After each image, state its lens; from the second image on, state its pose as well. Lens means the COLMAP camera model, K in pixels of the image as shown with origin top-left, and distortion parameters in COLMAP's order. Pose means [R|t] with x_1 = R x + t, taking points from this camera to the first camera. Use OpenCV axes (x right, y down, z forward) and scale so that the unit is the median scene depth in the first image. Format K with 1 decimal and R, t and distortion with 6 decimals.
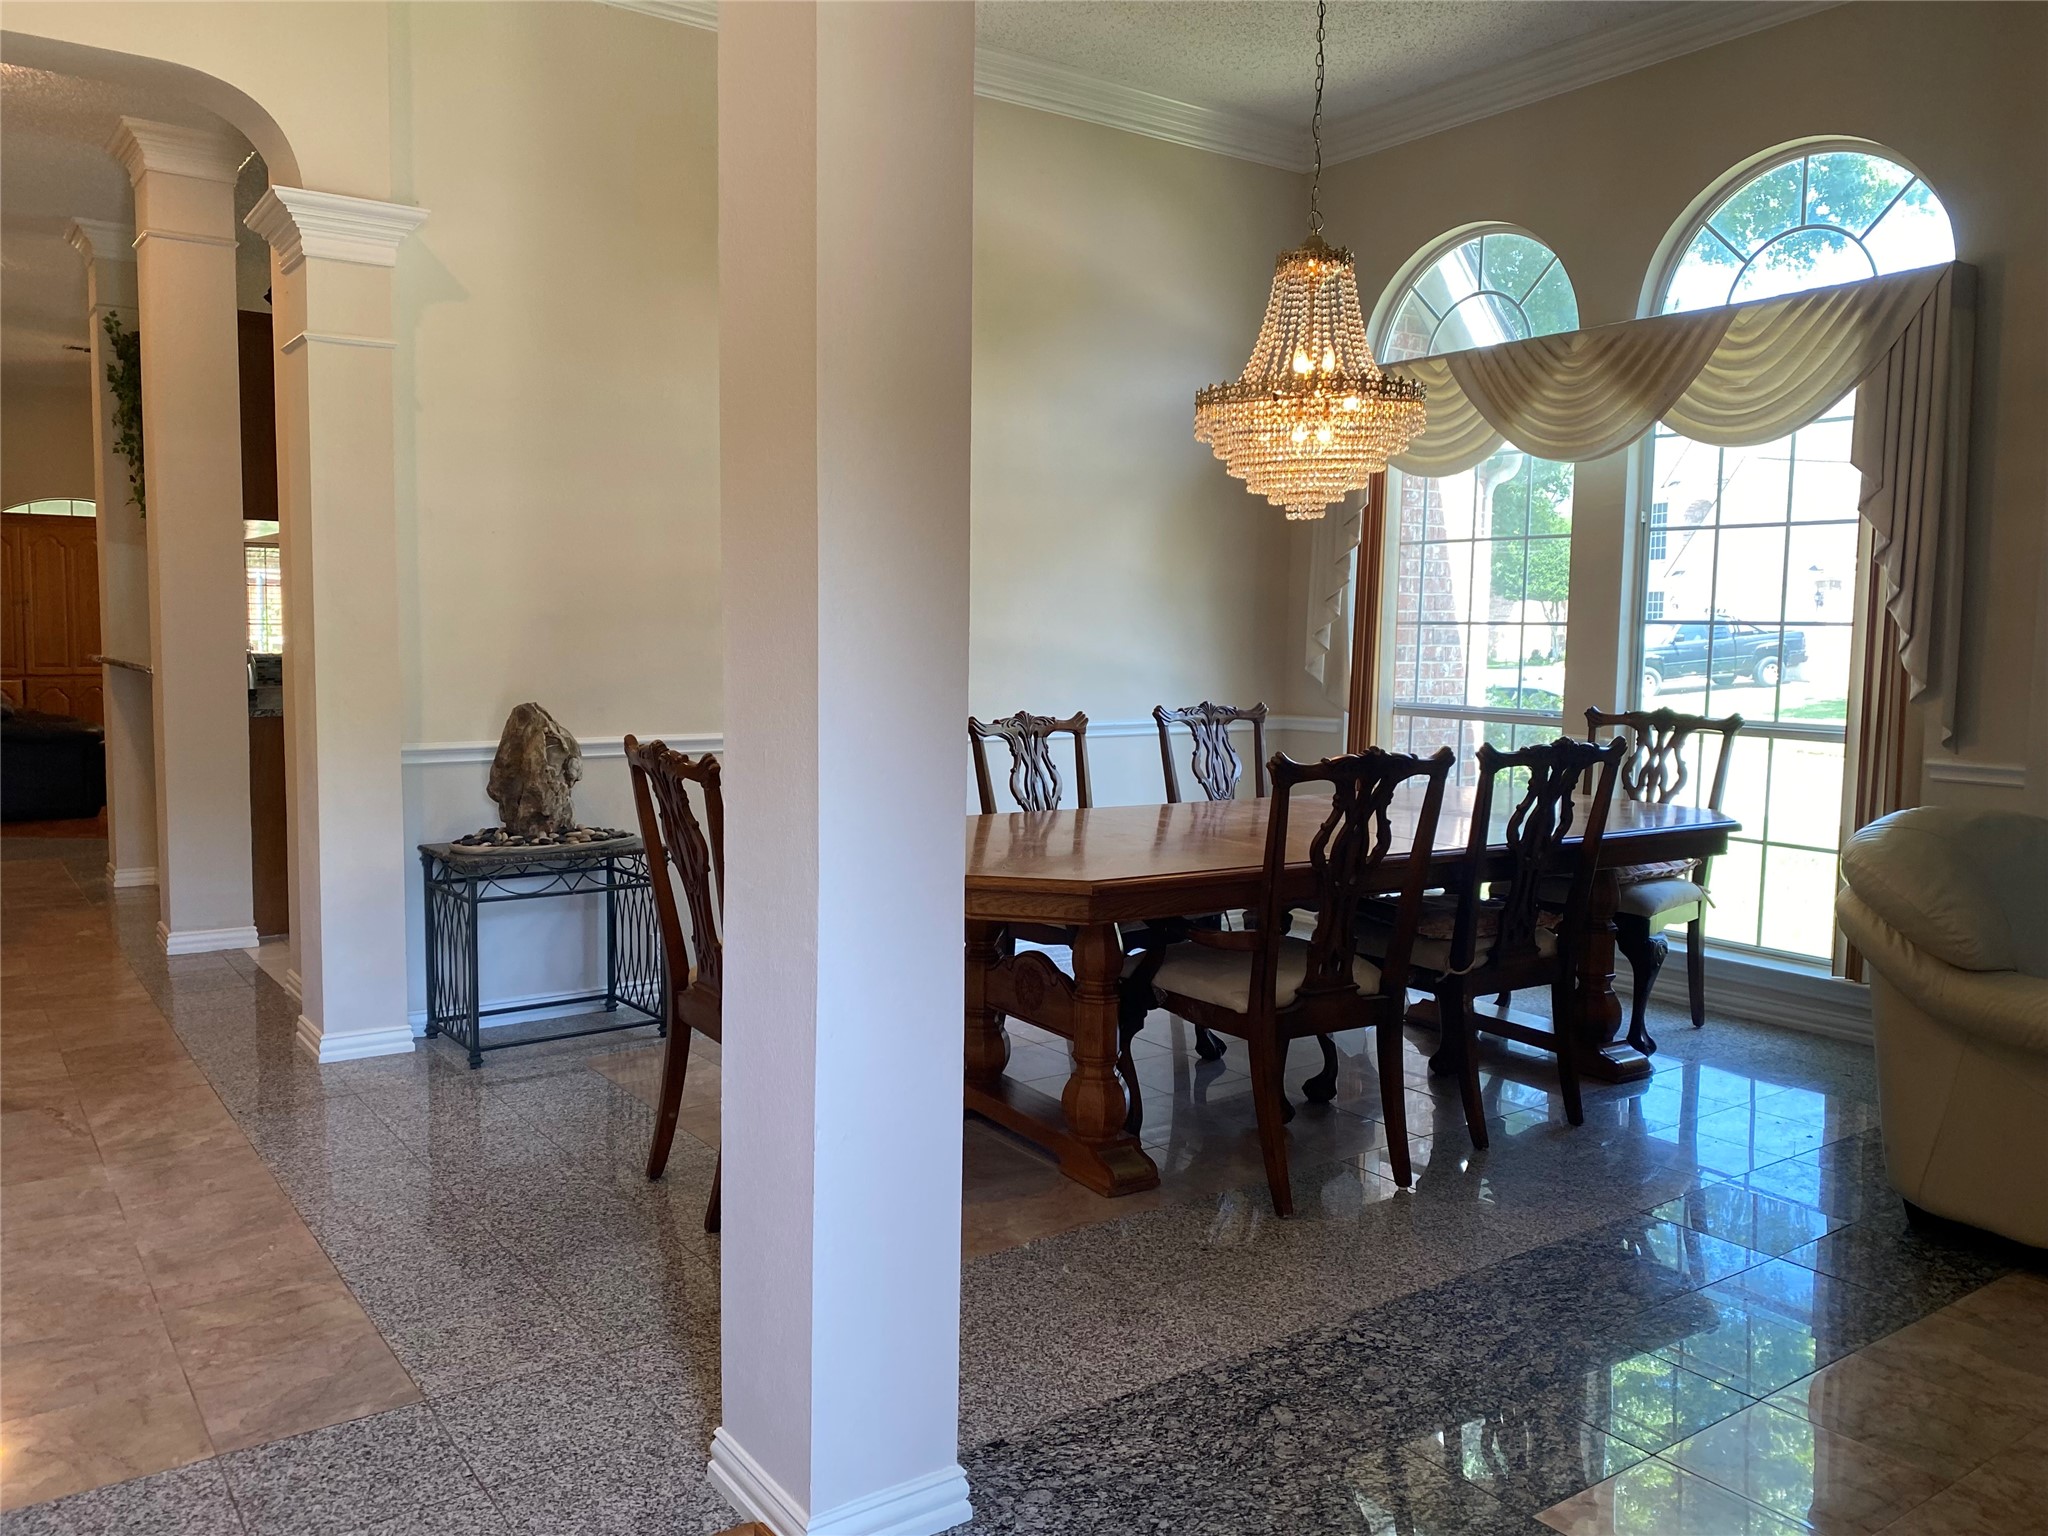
lens RADIAL K [[1558.6, 0, 1033.1], [0, 1558.6, 774.1], [0, 0, 1]] dist [0.070452, -0.110248]
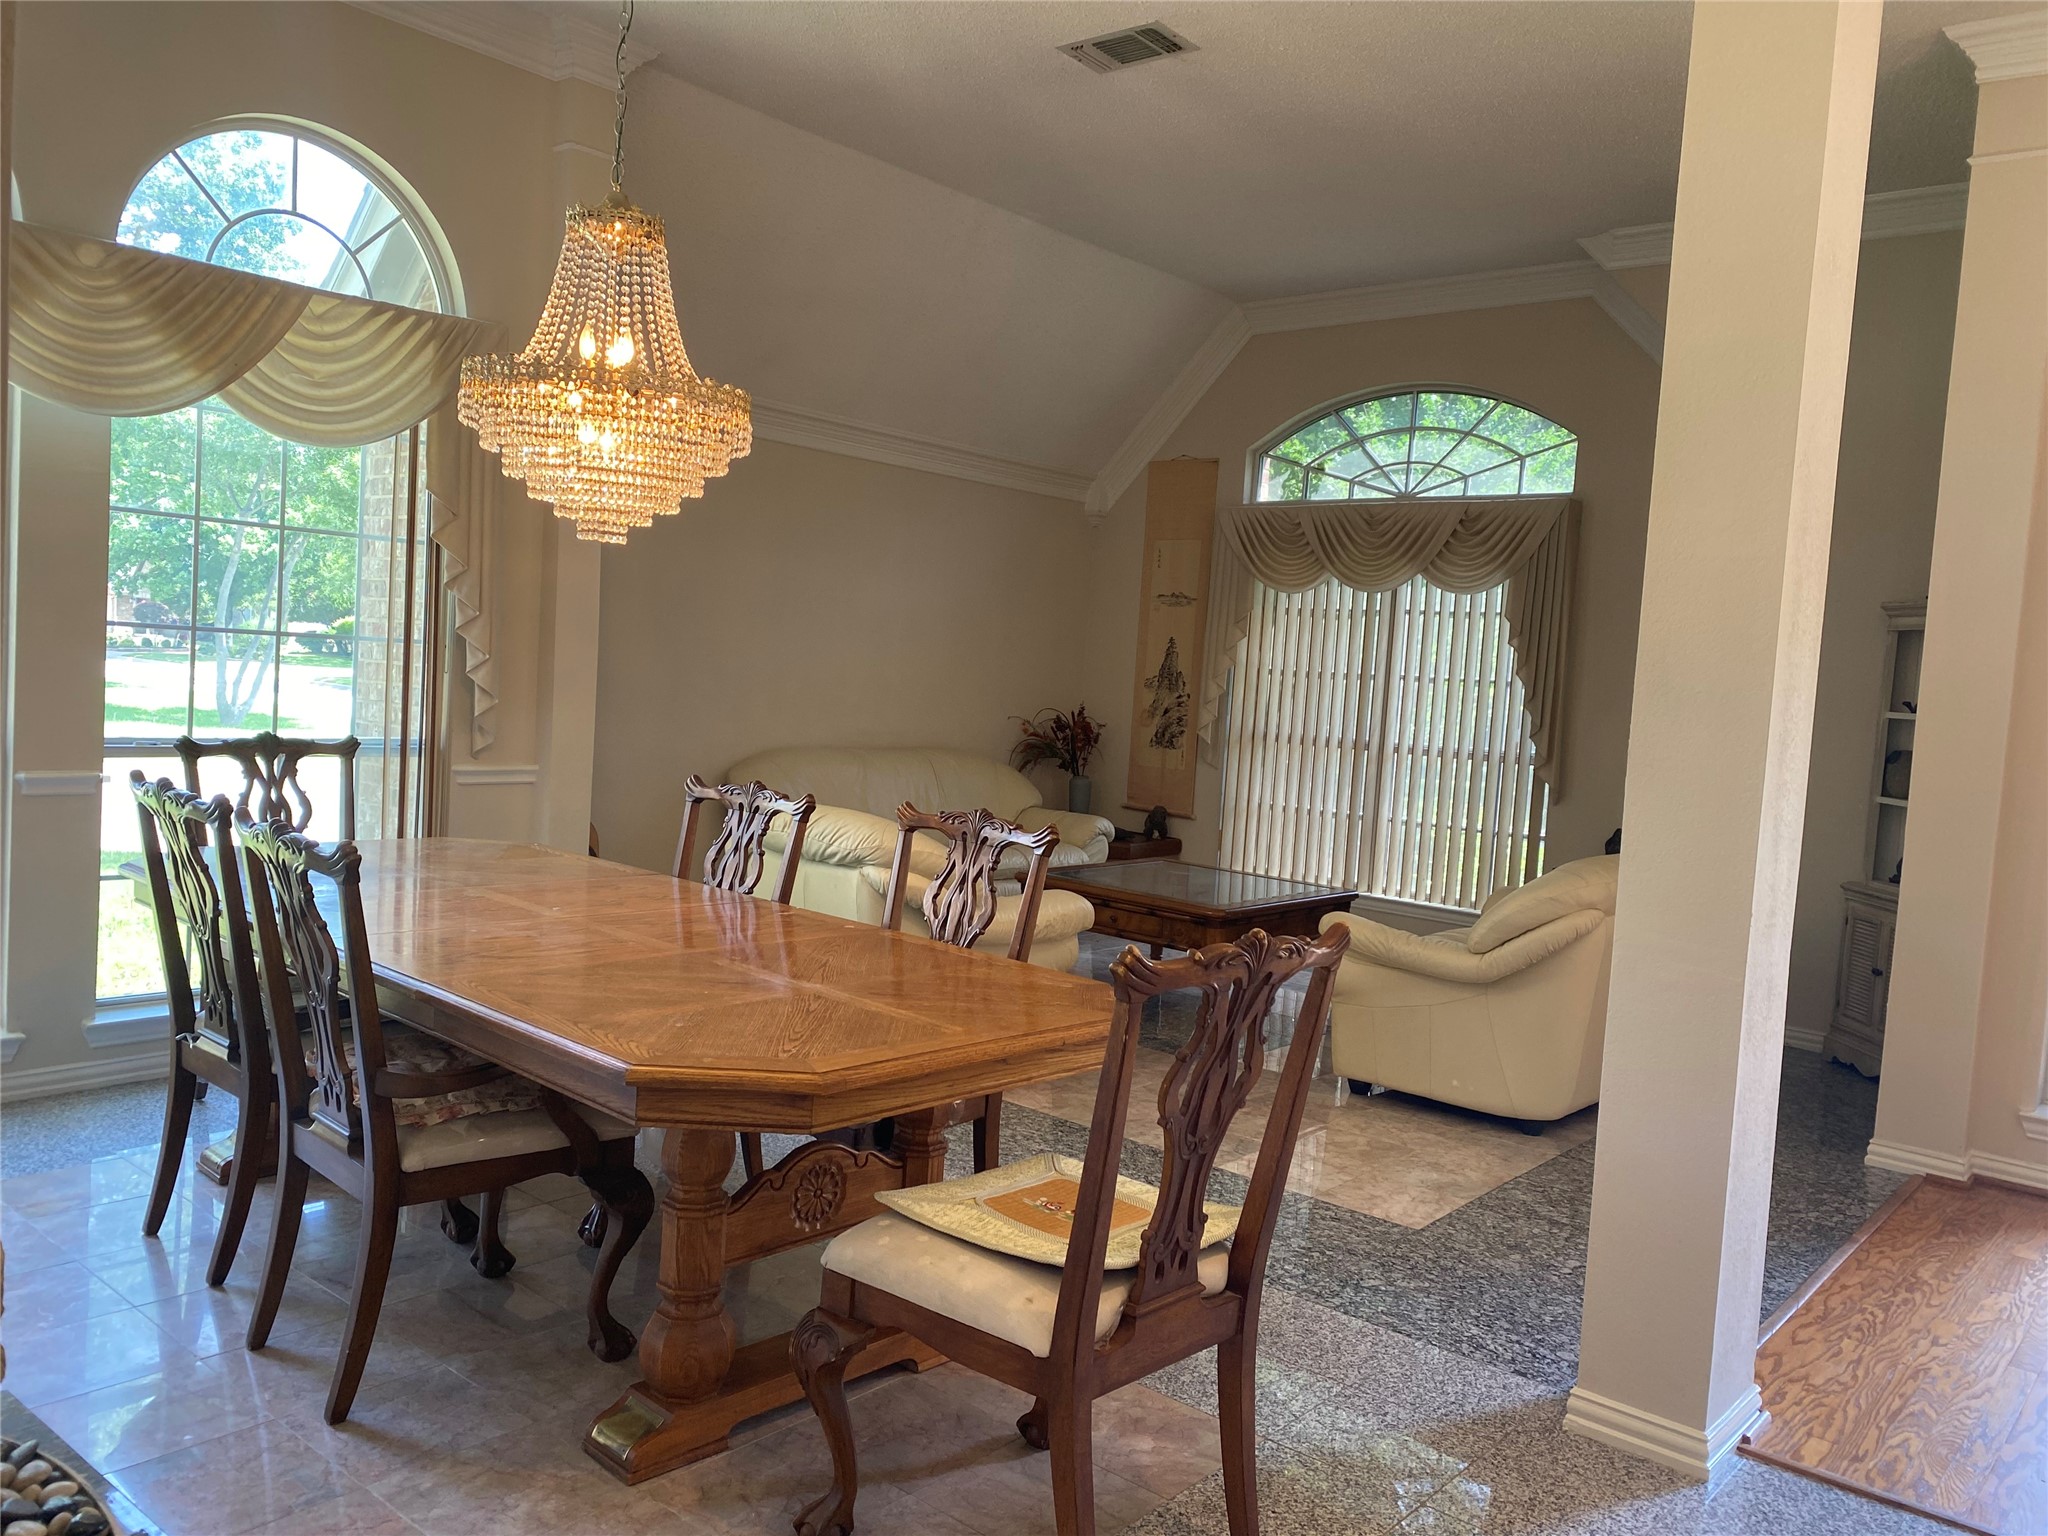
lens RADIAL K [[1548.4, 0, 1027.1], [0, 1548.4, 748.2], [0, 0, 1]] dist [0.075310, -0.099601]
pose [[-0.227809, -0.082129, 0.970236, -0.595048], [0.023669, 0.995675, 0.089840, -0.111450], [-0.973418, 0.043431, -0.224880, 0.865880]]
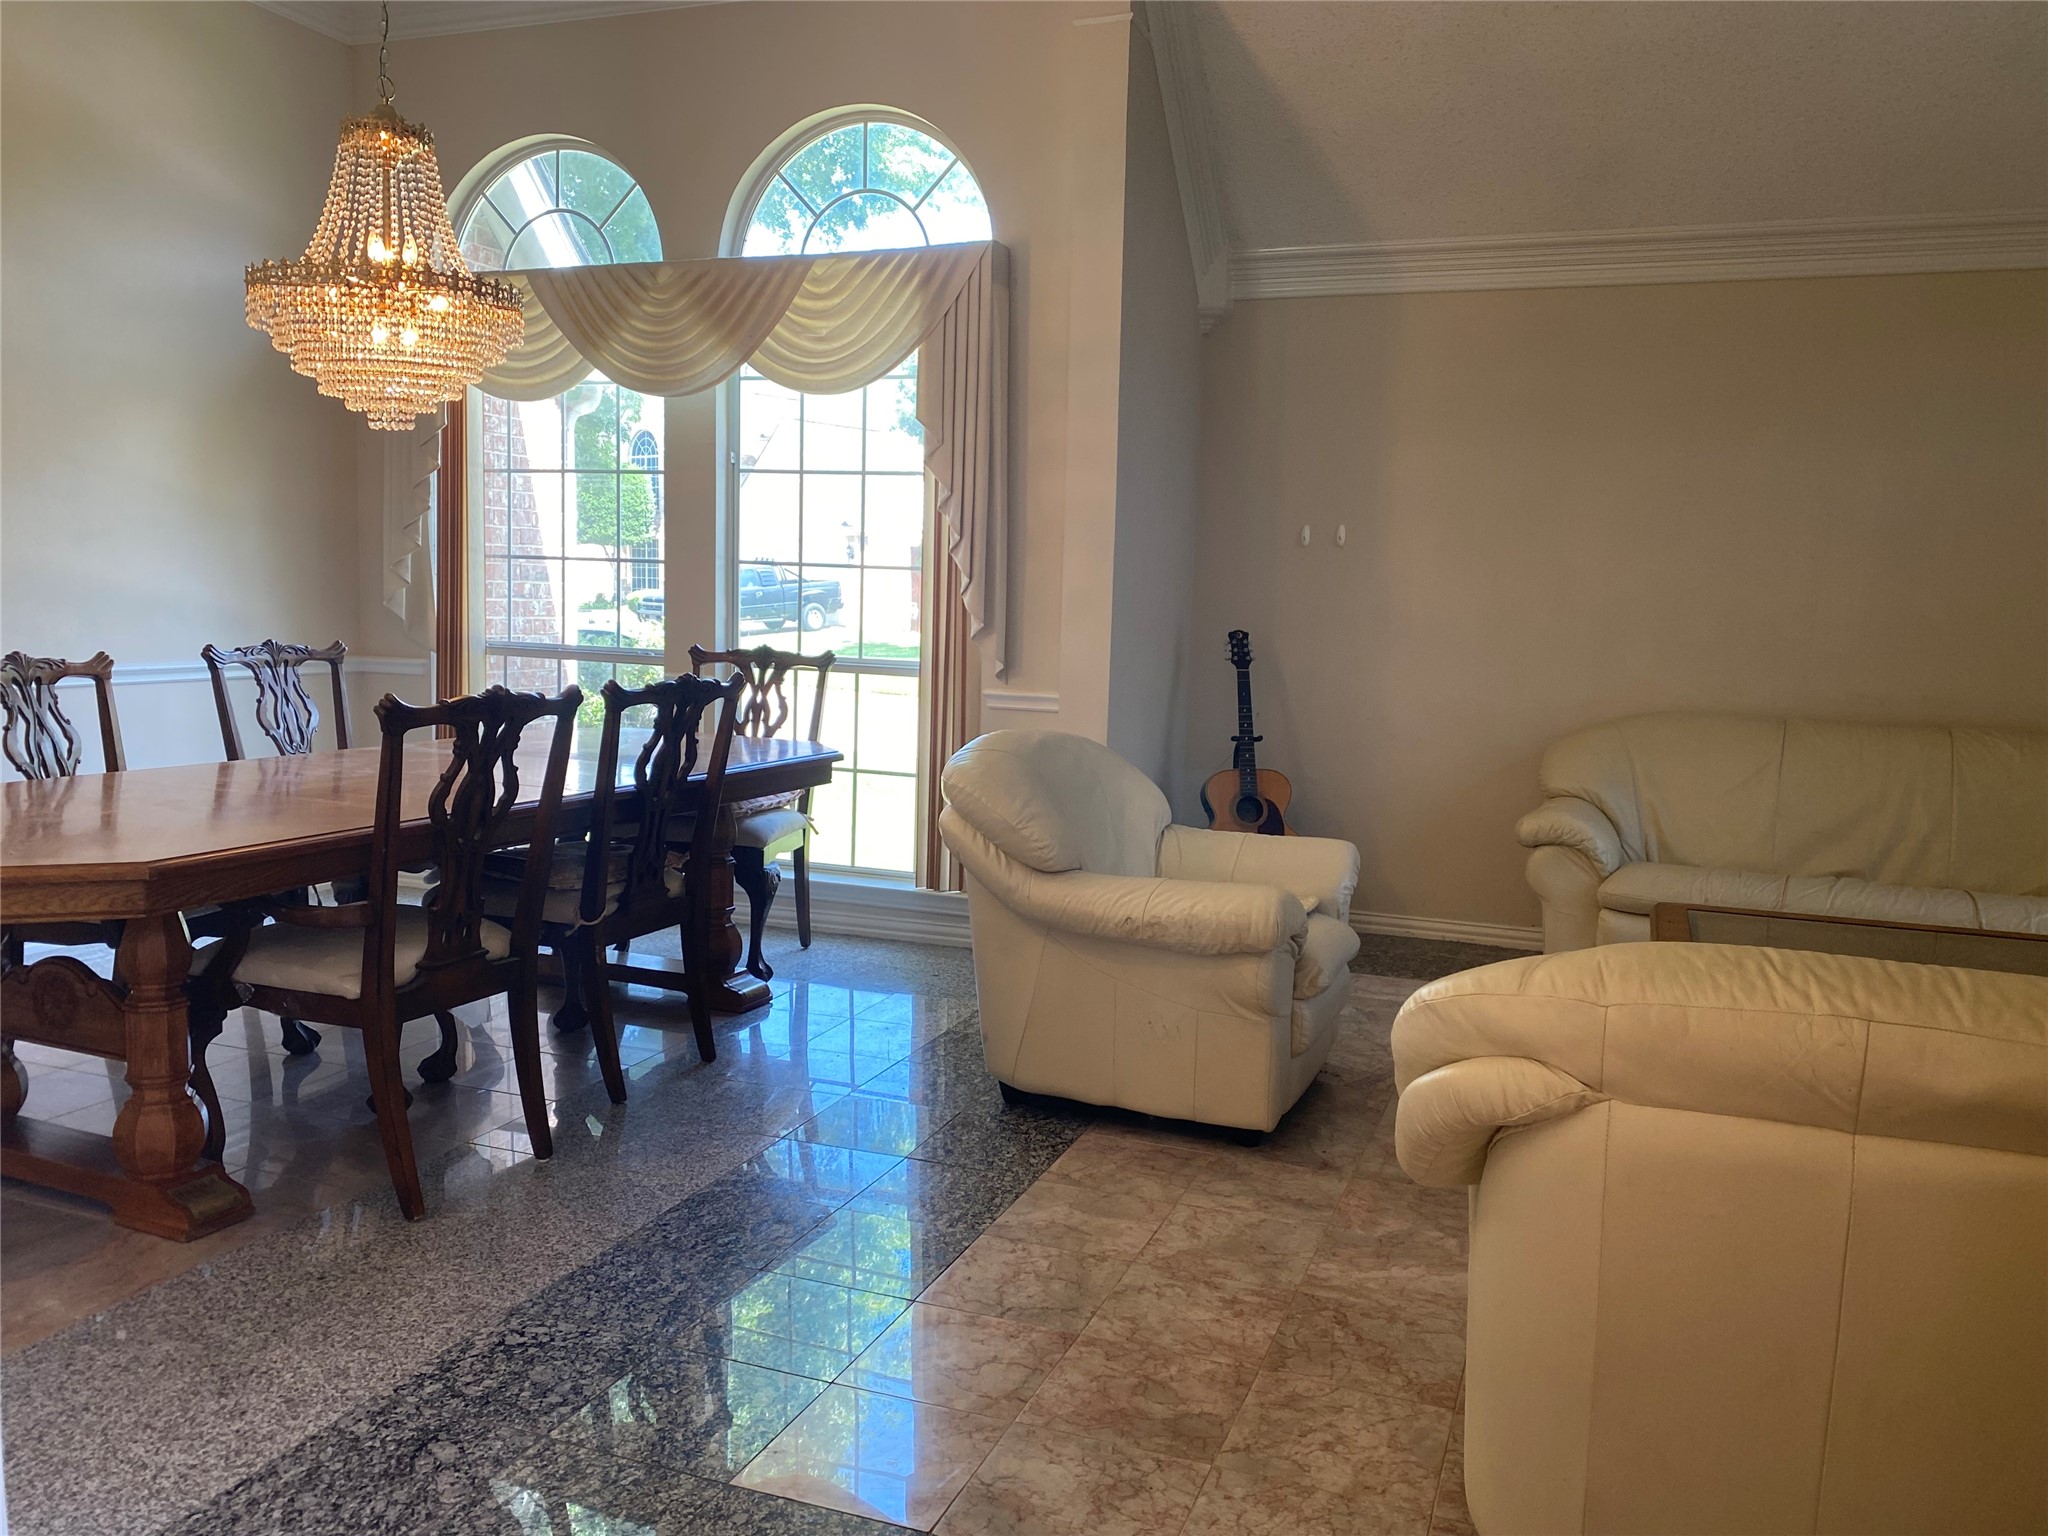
lens RADIAL K [[1538.3, 0, 1024.0], [0, 1538.3, 768.0], [0, 0, 1]] dist [0.039044, -0.042641]
pose [[0.833547, -0.051093, 0.550081, -0.017235], [0.033139, 0.998545, 0.042531, 0.001451], [-0.551454, -0.017223, 0.834028, 0.069829]]
